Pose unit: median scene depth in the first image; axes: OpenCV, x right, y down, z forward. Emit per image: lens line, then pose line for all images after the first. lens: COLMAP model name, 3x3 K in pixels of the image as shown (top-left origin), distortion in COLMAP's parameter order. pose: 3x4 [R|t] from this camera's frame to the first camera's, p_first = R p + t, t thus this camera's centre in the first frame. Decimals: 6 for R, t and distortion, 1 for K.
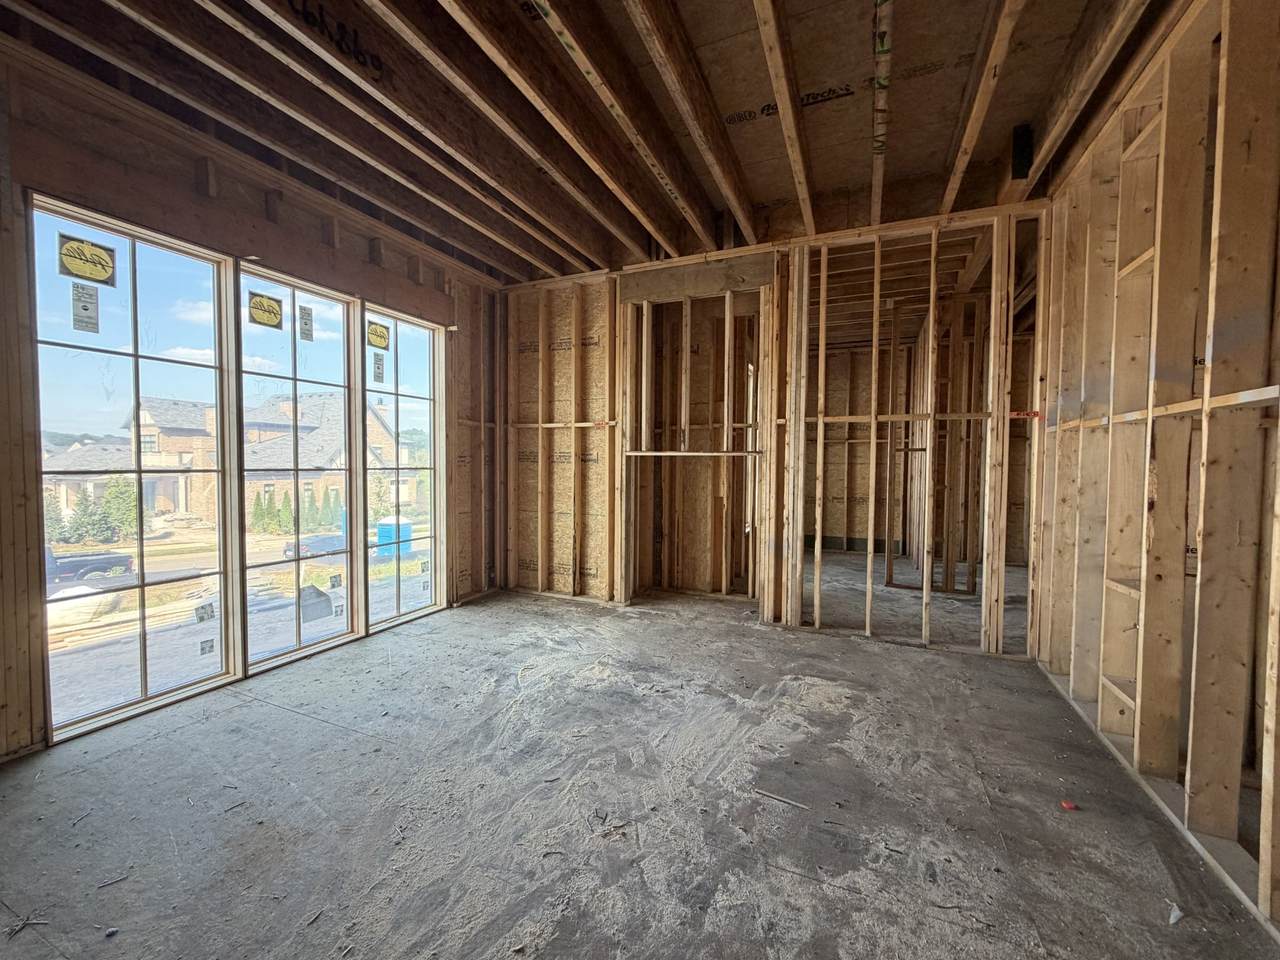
lens RADIAL K [[518.2, 0, 647.5], [0, 518.2, 482.3], [0, 0, 1]] dist [-0.001235, -0.000447]
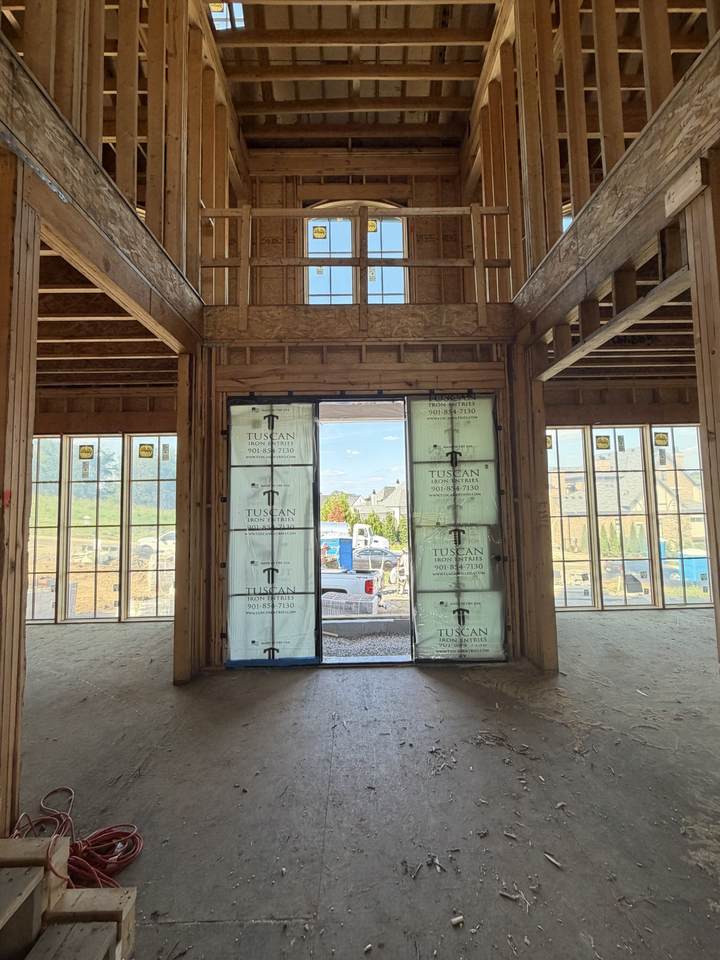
lens RADIAL K [[388.7, 0, 363.9], [0, 388.7, 483.4], [0, 0, 1]] dist [-0.001235, -0.000447]
pose [[0.403436, -0.076361, -0.911816, 0.308836], [-0.006301, 0.996256, -0.086220, -0.009625], [0.914986, 0.040529, 0.401444, -0.524271]]
